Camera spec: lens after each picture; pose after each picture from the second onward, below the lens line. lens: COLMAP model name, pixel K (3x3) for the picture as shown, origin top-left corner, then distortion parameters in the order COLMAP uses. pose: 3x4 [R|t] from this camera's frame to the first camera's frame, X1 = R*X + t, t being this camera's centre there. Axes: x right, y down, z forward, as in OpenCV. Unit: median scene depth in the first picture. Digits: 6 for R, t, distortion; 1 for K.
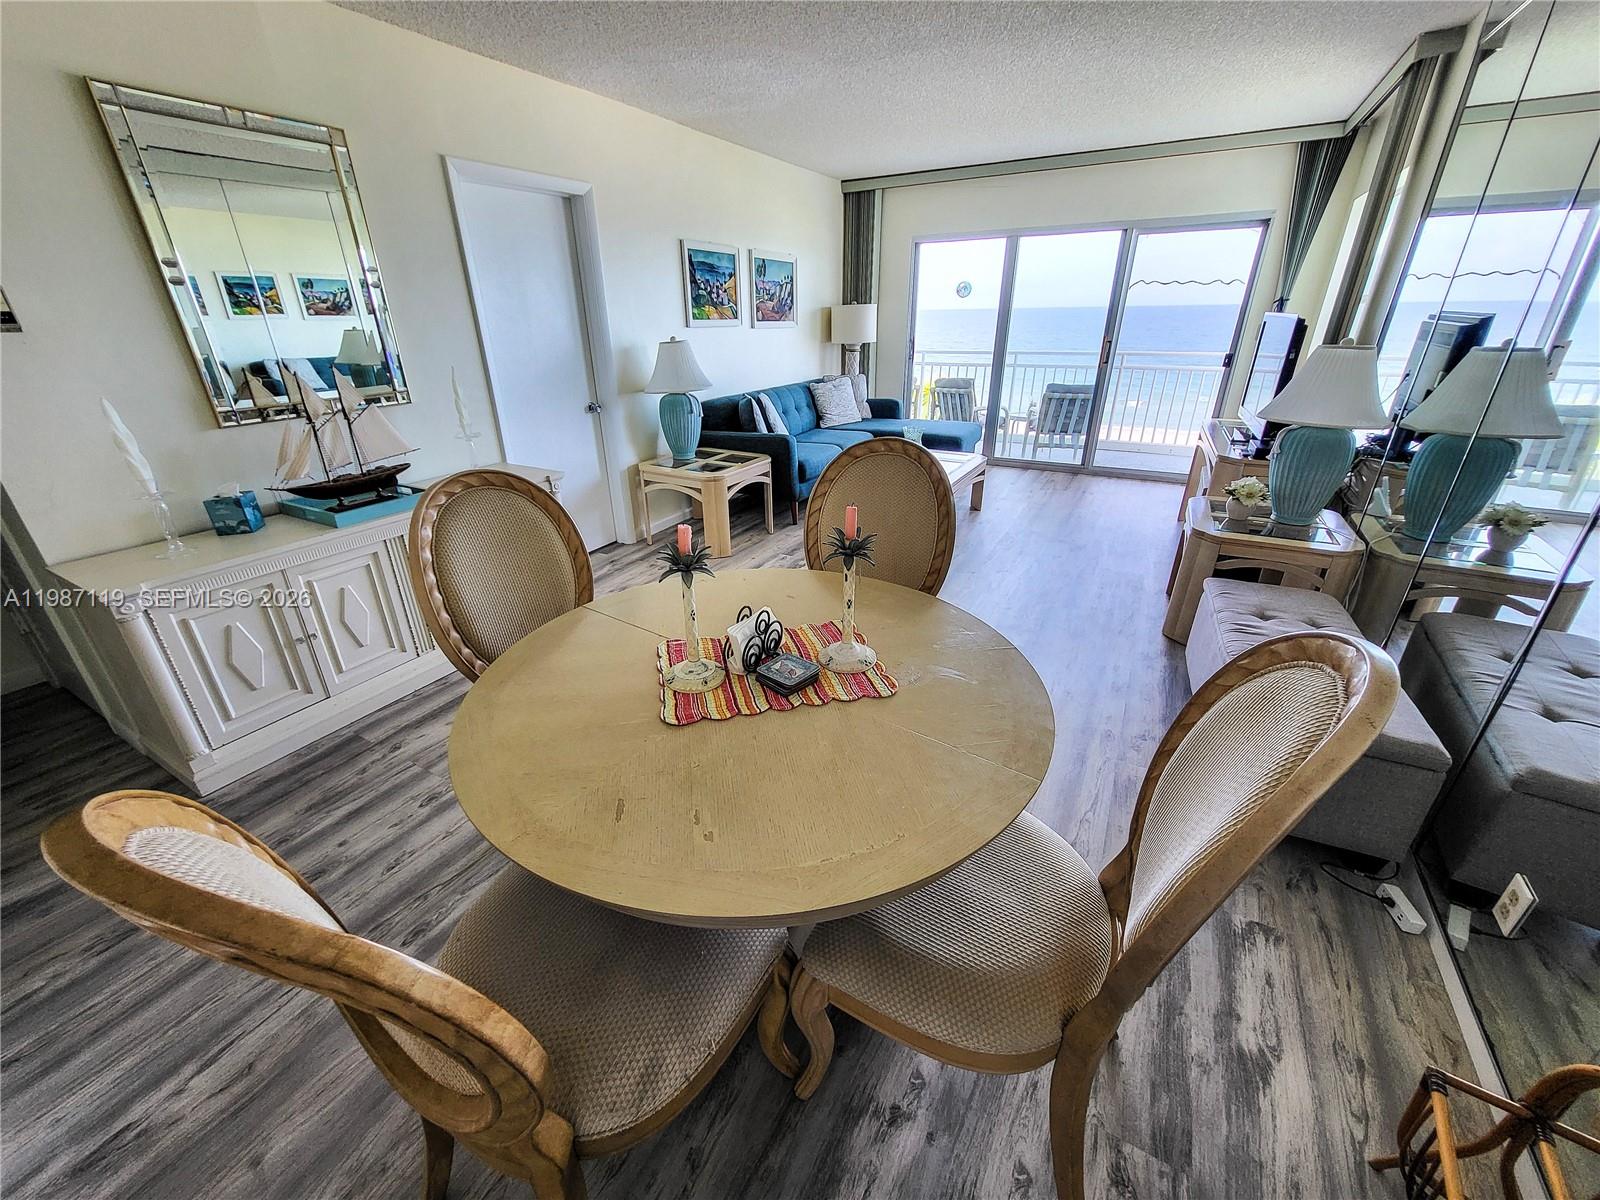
lens RADIAL K [[631.4, 0, 778.7], [0, 631.4, 597.1], [0, 0, 1]] dist [0.001399, -0.000423]
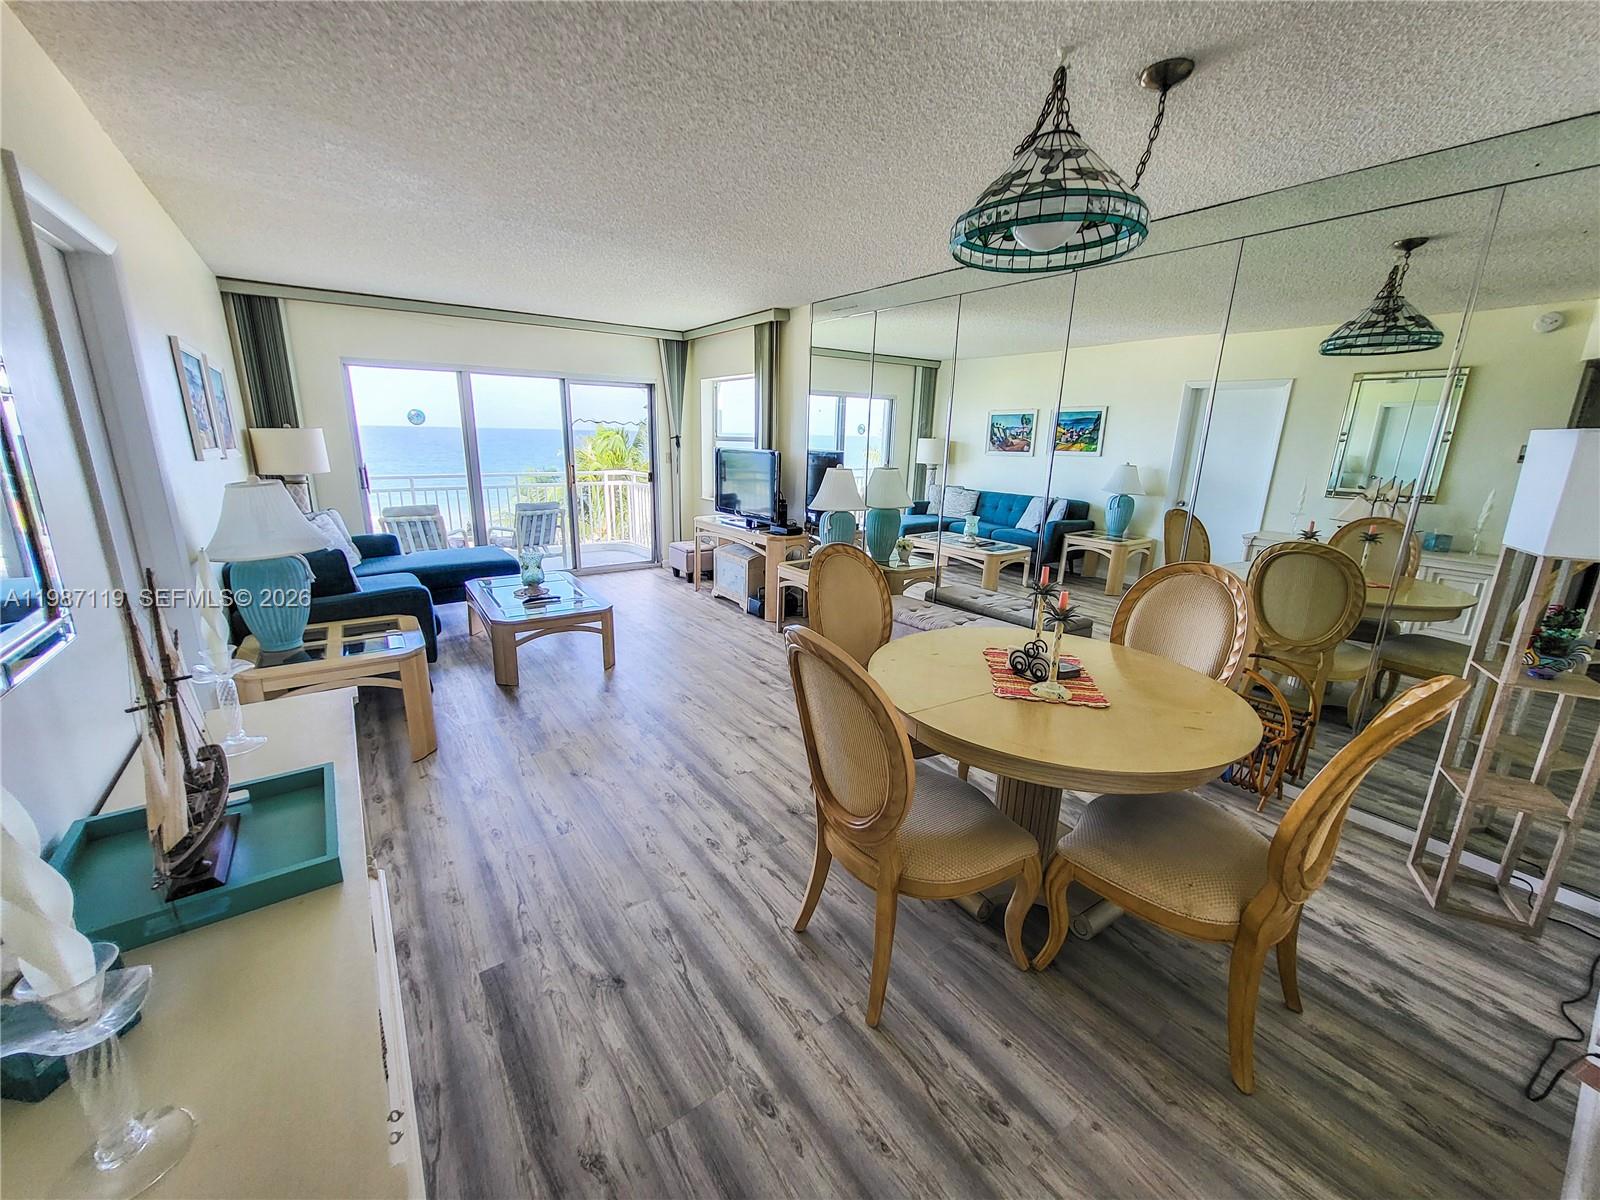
lens RADIAL K [[631.4, 0, 787.8], [0, 631.4, 592.8], [0, 0, 1]] dist [0.001399, -0.000423]
pose [[0.412913, -0.200516, 0.888424, -0.410112], [0.350112, 0.935456, 0.048409, -0.096094], [-0.840788, 0.291059, 0.456465, 0.185048]]
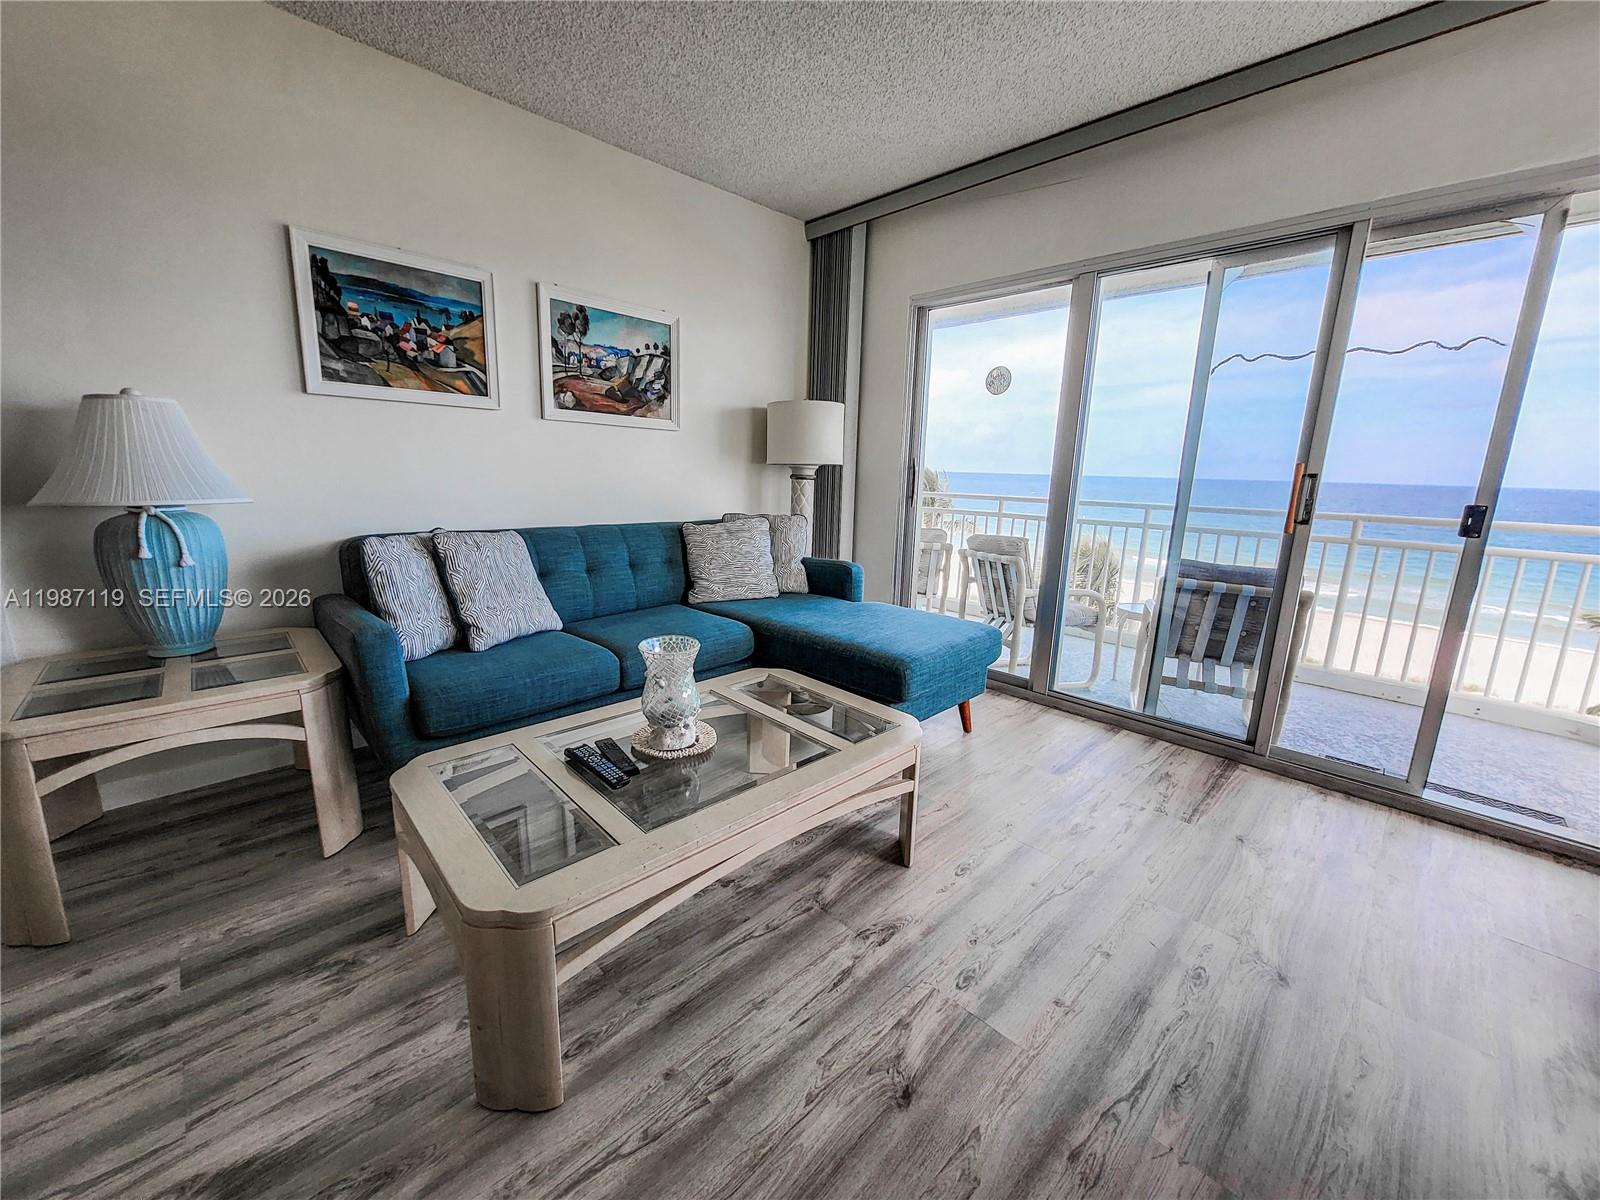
lens RADIAL K [[631.4, 0, 781.0], [0, 631.4, 593.1], [0, 0, 1]] dist [0.001399, -0.000423]
pose [[0.961811, 0.096931, -0.255978, 0.295081], [-0.151735, 0.967162, -0.203895, -0.187057], [0.227809, 0.234949, 0.944935, 0.531573]]
